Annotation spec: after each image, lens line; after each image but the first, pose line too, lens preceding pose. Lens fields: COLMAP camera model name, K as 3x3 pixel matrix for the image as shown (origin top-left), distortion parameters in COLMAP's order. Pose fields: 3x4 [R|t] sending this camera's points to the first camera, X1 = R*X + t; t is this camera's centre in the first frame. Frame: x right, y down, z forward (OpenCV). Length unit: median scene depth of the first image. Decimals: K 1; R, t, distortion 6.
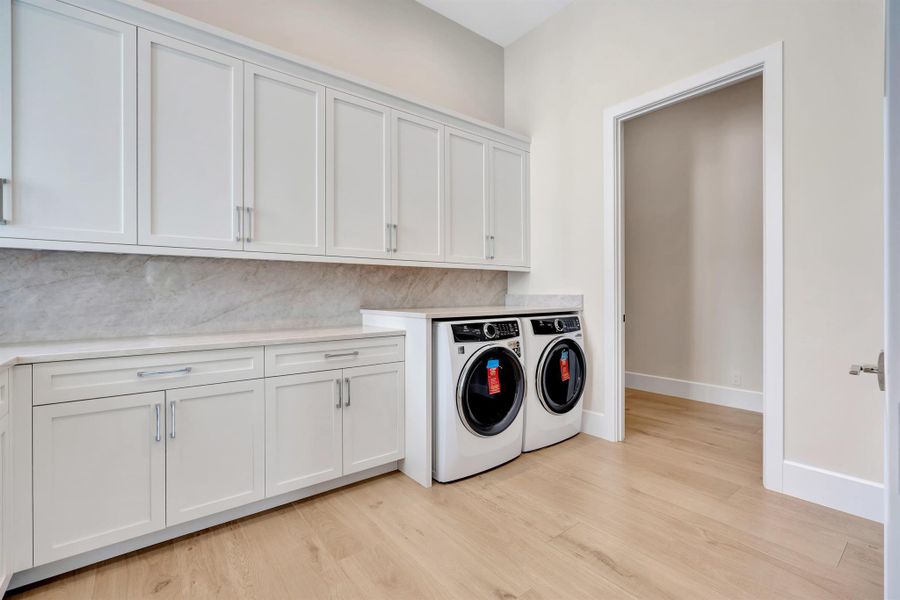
lens RADIAL K [[406.4, 0, 452.8], [0, 406.4, 293.9], [0, 0, 1]] dist [-0.009501, 0.003829]
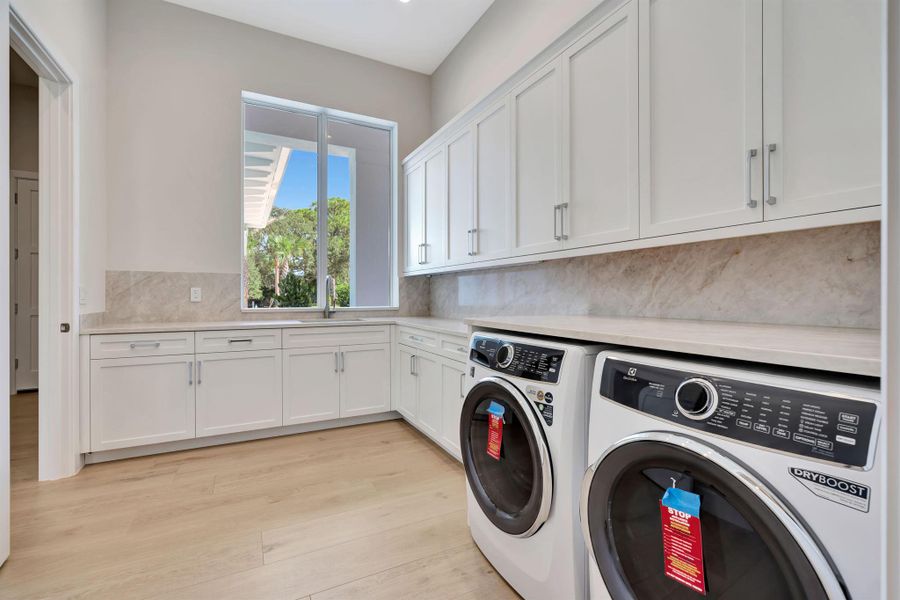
lens RADIAL K [[406.4, 0, 454.7], [0, 406.4, 295.7], [0, 0, 1]] dist [-0.009501, 0.003829]
pose [[-0.193693, 0.005147, -0.981049, 0.723806], [0.001837, 0.999986, 0.004884, -0.003373], [0.981061, -0.000856, -0.193700, 1.070302]]
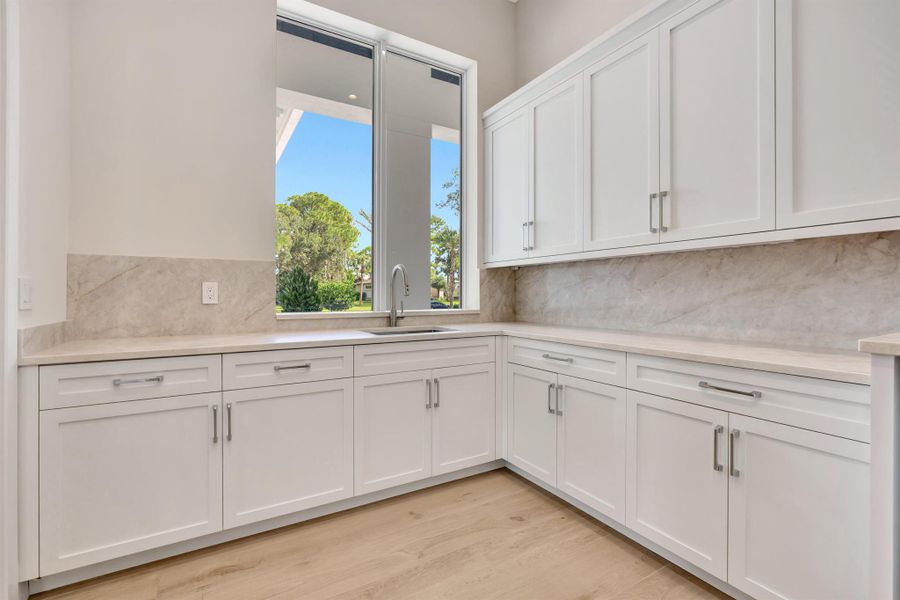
lens RADIAL K [[406.4, 0, 449.2], [0, 406.4, 293.4], [0, 0, 1]] dist [-0.009501, 0.003829]
pose [[-0.139877, 0.002846, -0.990165, 0.368464], [0.003639, 0.999991, 0.002360, -0.001776], [0.990162, -0.003273, -0.139886, 0.601828]]
